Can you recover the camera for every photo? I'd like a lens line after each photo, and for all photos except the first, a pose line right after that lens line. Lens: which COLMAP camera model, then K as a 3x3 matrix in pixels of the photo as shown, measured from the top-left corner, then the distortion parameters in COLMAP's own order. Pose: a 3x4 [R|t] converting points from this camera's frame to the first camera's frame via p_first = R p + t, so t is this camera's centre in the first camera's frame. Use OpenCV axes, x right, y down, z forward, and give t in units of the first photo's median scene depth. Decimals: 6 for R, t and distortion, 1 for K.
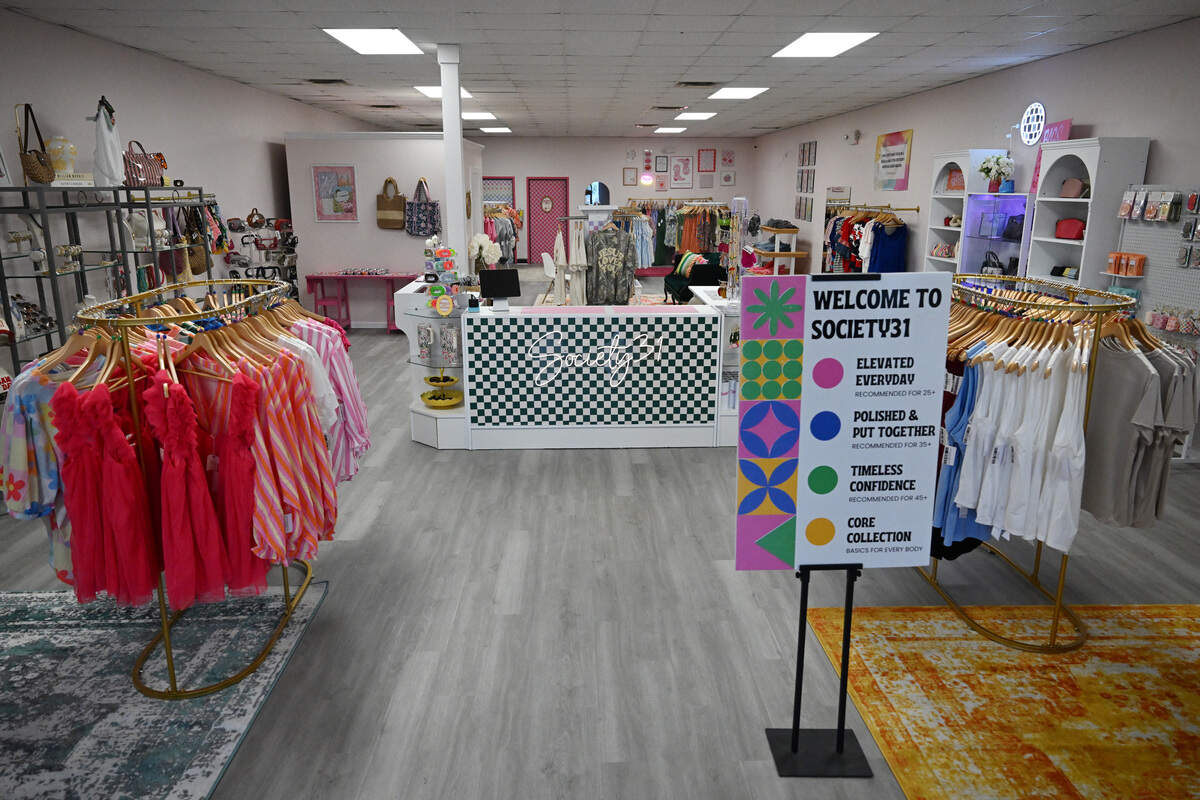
lens RADIAL K [[820.0, 0, 600.0], [0, 820.0, 400.0], [0, 0, 1]] dist [-0.001603, 0.002433]
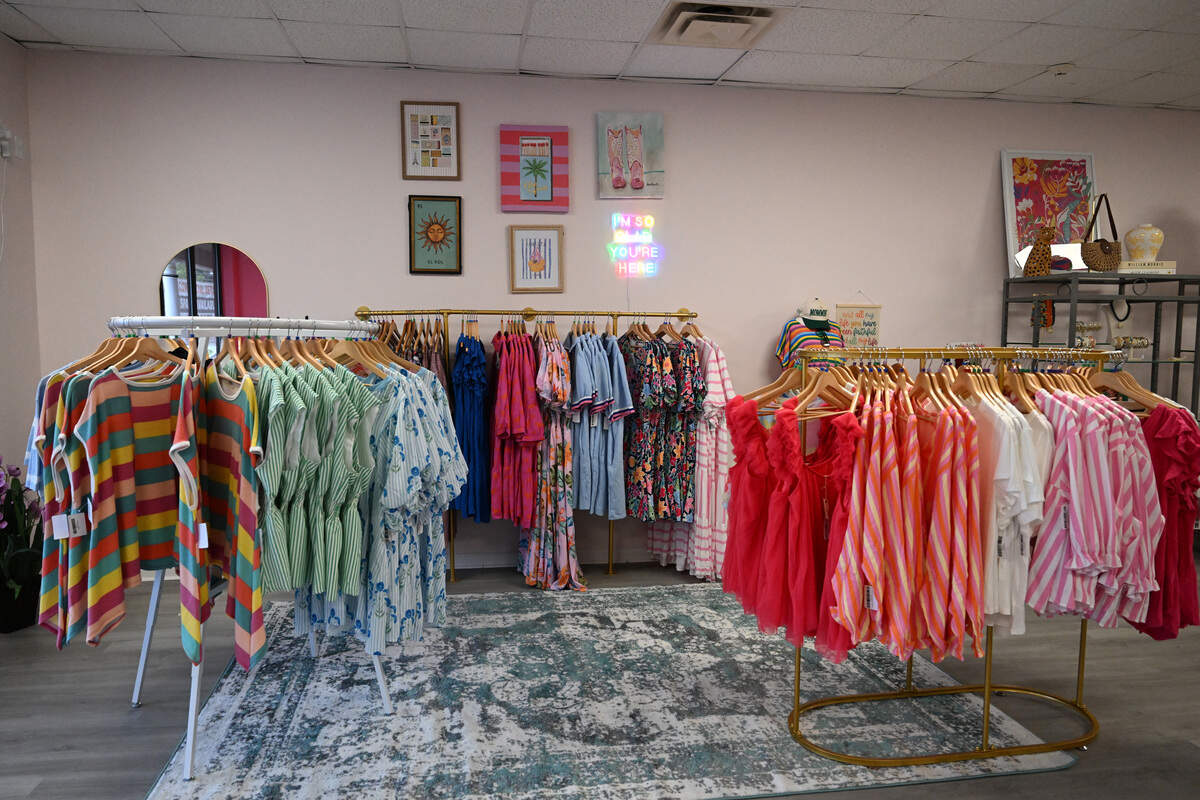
lens RADIAL K [[820.0, 0, 600.0], [0, 820.0, 400.0], [0, 0, 1]] dist [-0.001603, 0.002433]
pose [[0.133508, 0.083422, -0.987530, 0.378461], [-0.251646, 0.966646, 0.047637, -0.018250], [0.958567, 0.242148, 0.150048, 0.502026]]
